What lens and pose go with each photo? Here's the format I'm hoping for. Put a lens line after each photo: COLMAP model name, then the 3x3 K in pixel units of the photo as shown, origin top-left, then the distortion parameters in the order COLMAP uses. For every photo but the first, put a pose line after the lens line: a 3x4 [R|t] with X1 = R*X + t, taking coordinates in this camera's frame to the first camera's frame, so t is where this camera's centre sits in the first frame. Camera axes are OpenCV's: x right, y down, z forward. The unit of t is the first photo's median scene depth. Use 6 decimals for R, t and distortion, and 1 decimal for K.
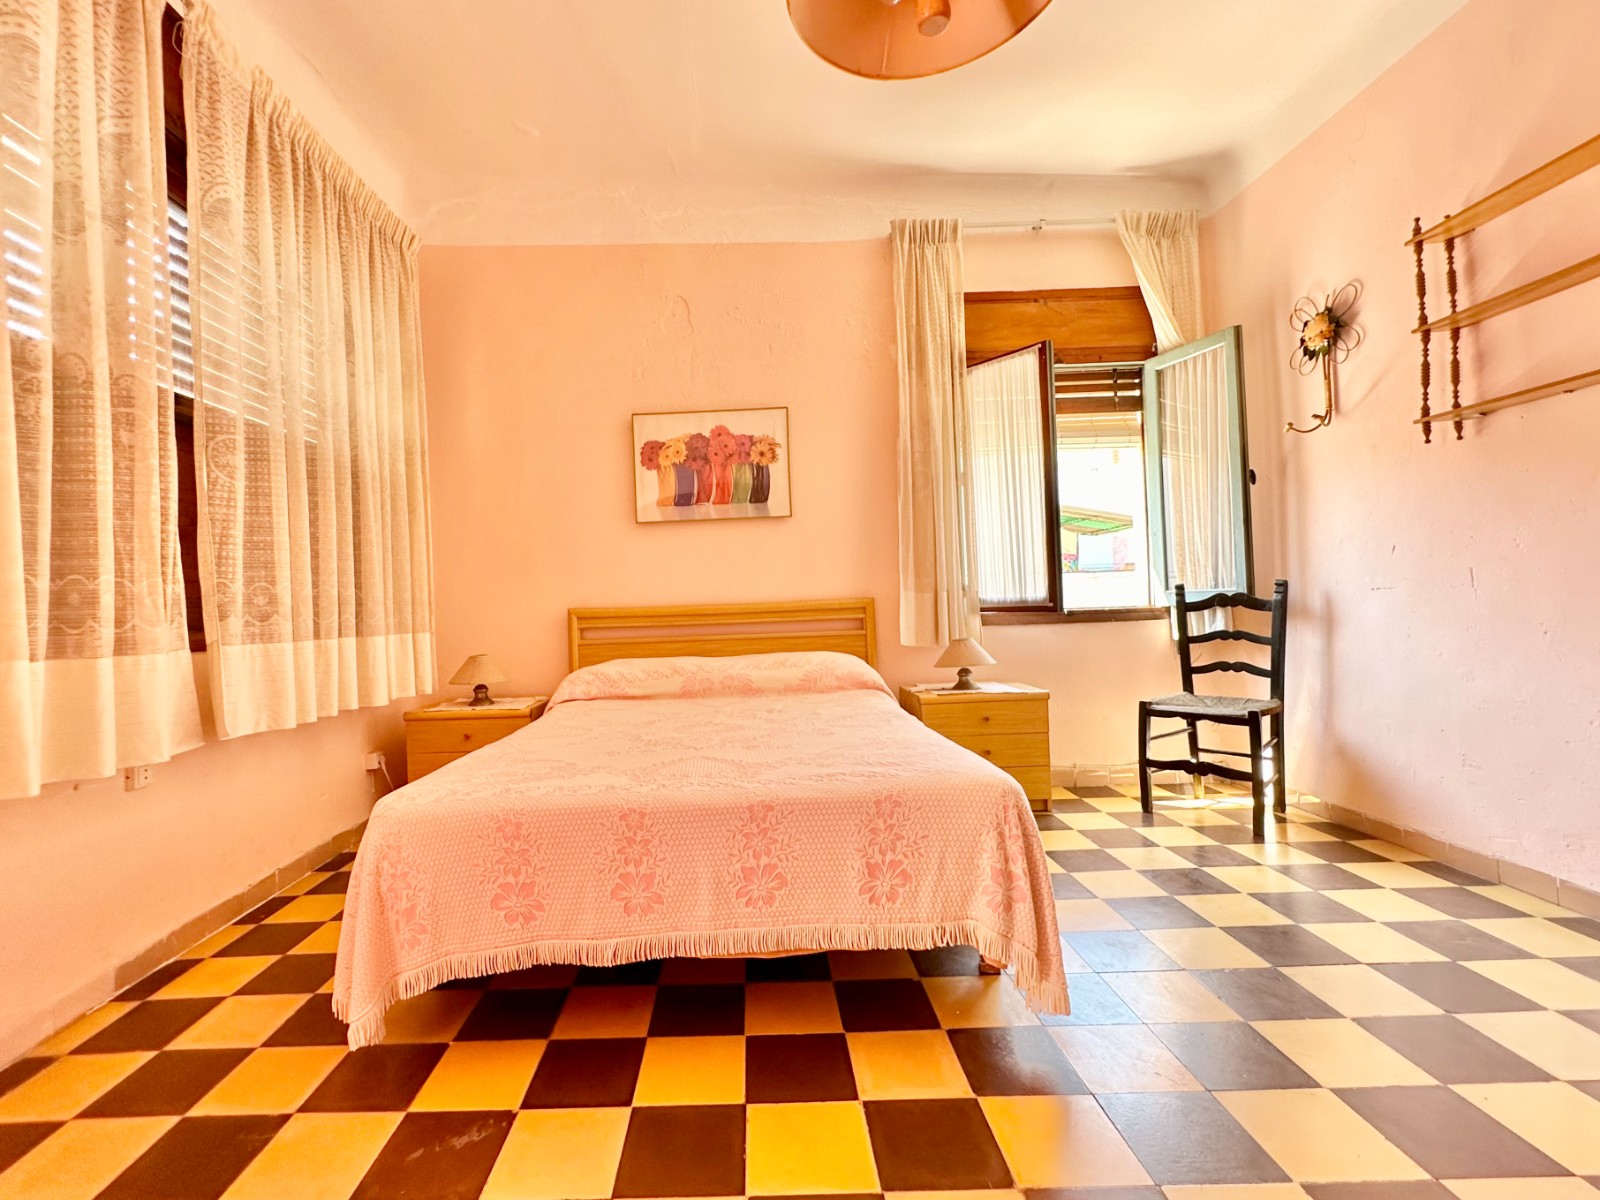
lens RADIAL K [[720.6, 0, 725.3], [0, 720.6, 599.1], [0, 0, 1]] dist [-0.001004, 0.000685]
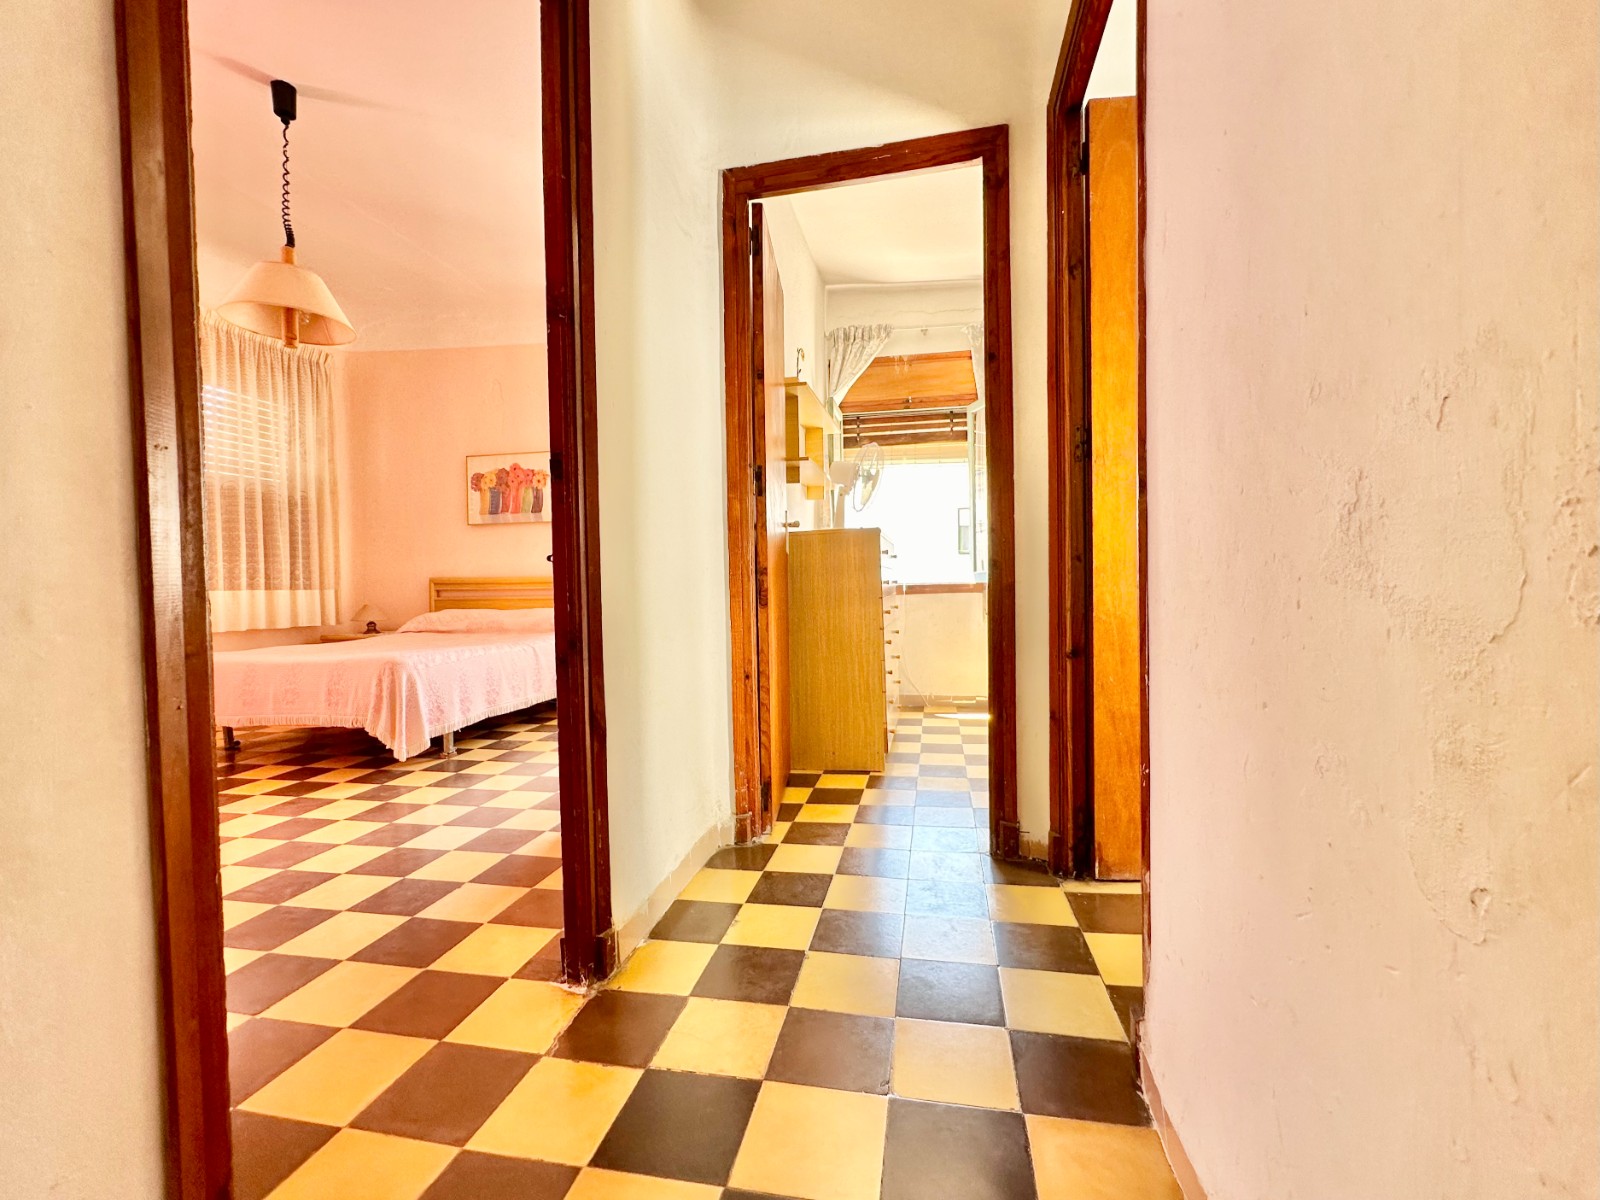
lens RADIAL K [[685.3, 0, 802.1], [0, 685.3, 603.5], [0, 0, 1]] dist [-0.003908, -0.000312]
pose [[0.984827, 0.029173, -0.171071, 0.919130], [-0.021648, 0.998721, 0.045691, -0.018370], [0.172186, -0.041294, 0.984199, -0.392424]]
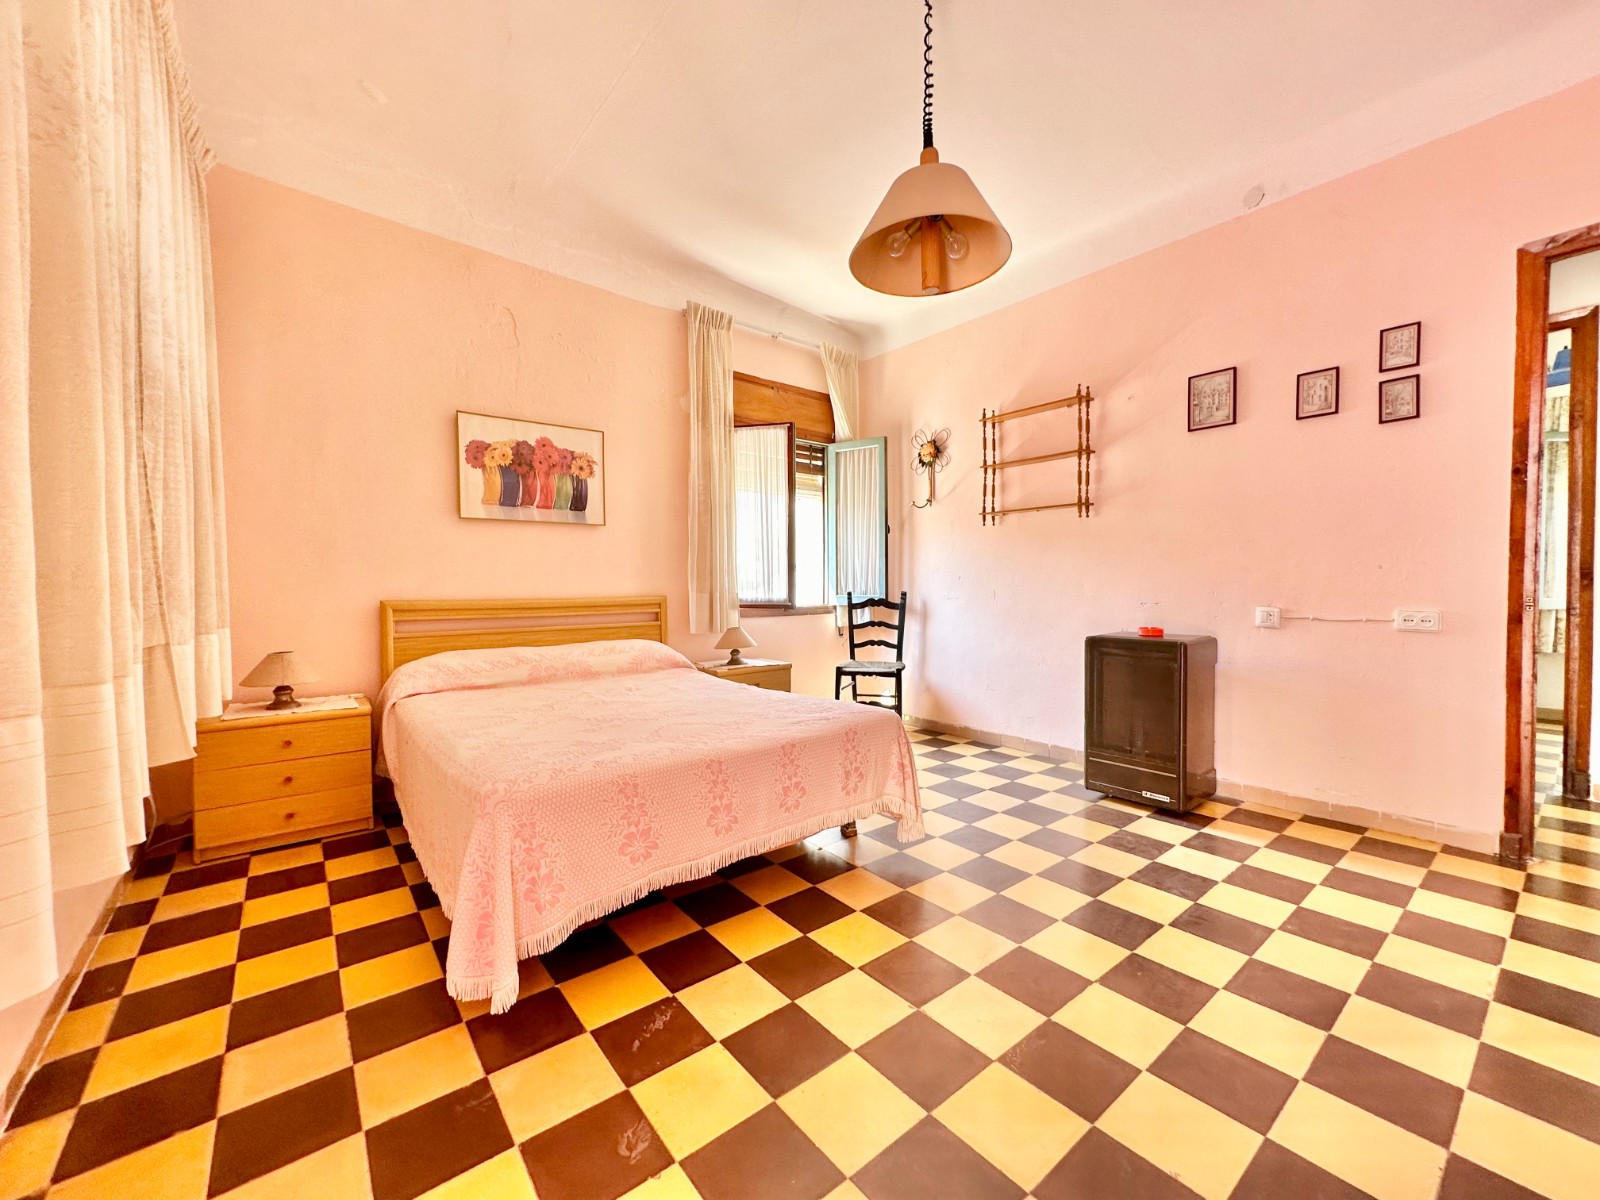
lens RADIAL K [[651.3, 0, 785.5], [0, 651.3, 601.1], [0, 0, 1]] dist [-0.000362, 0.000037]
pose [[0.769049, 0.014481, 0.639026, -0.377269], [-0.028073, 0.999544, 0.011135, -0.011759], [-0.638573, -0.026503, 0.769104, -0.011174]]
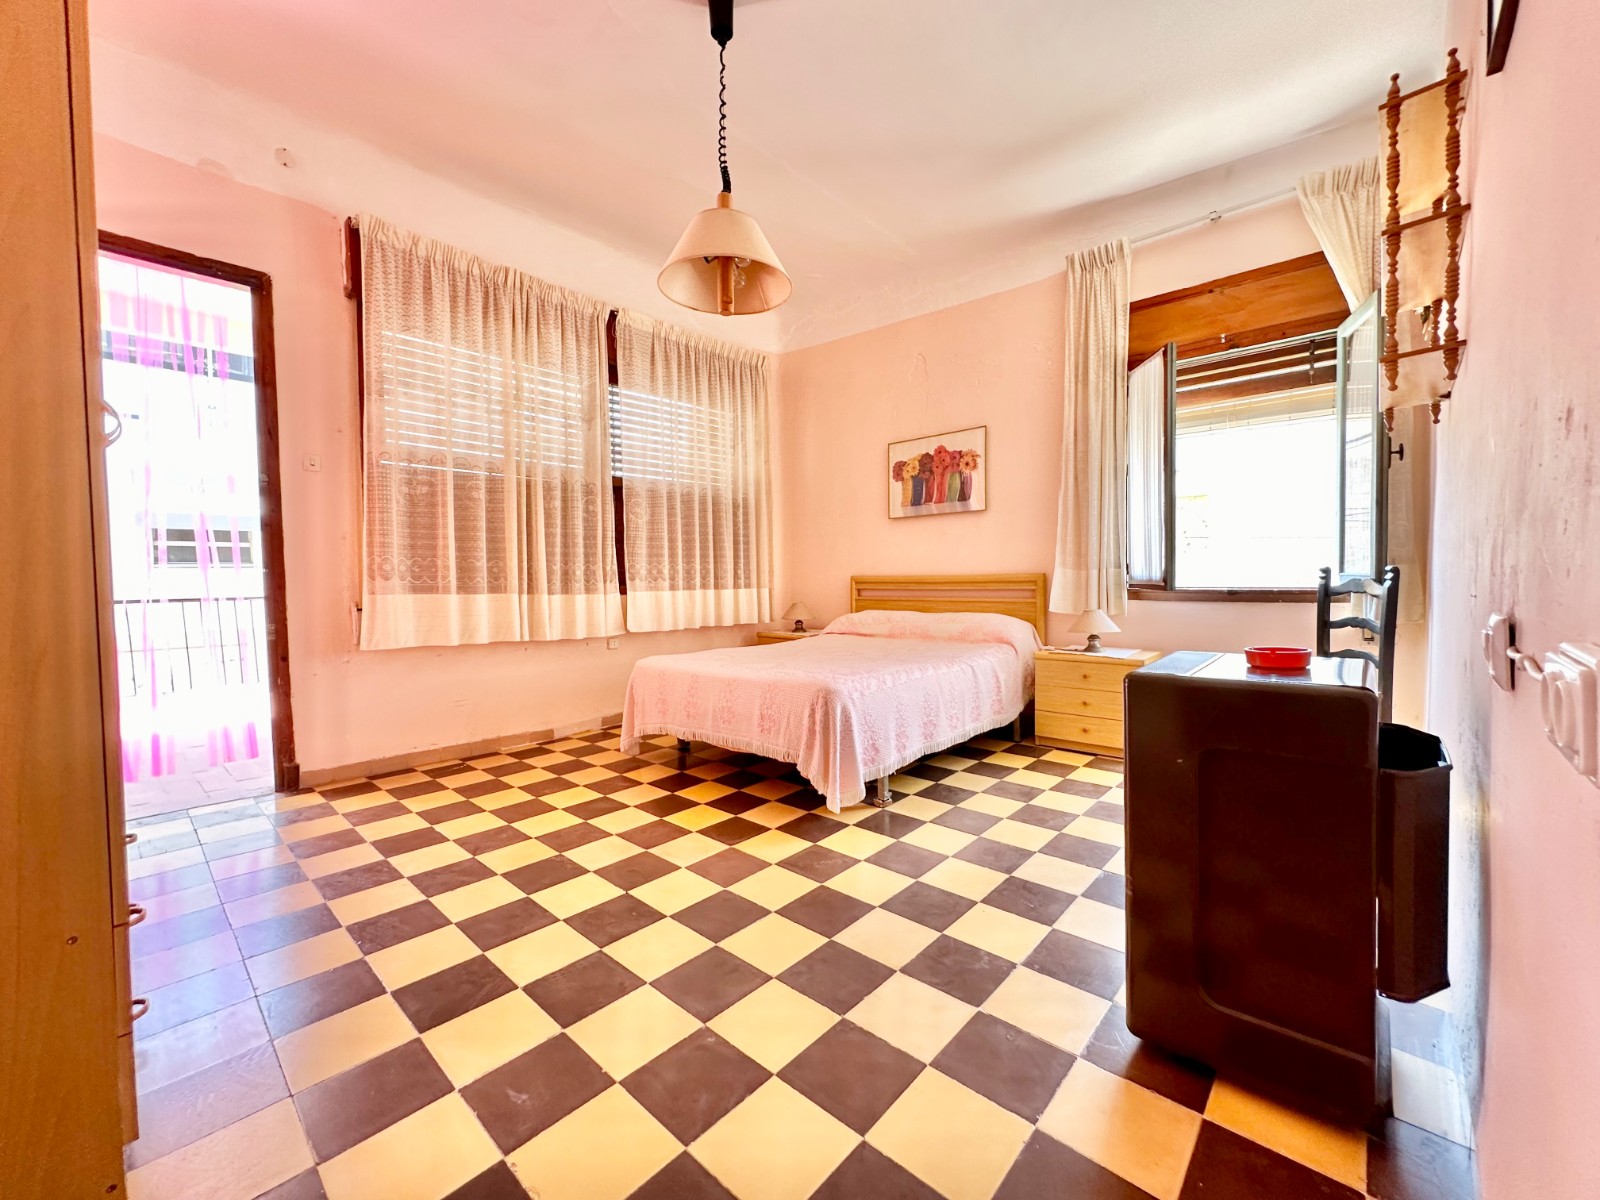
lens RADIAL K [[640.4, 0, 801.7], [0, 640.4, 599.9], [0, 0, 1]] dist [-0.002400, 0.000627]
pose [[0.750503, 0.049052, -0.659044, 0.647361], [-0.003221, 0.997501, 0.070575, -0.034047], [0.660859, -0.050844, 0.748786, -0.110990]]
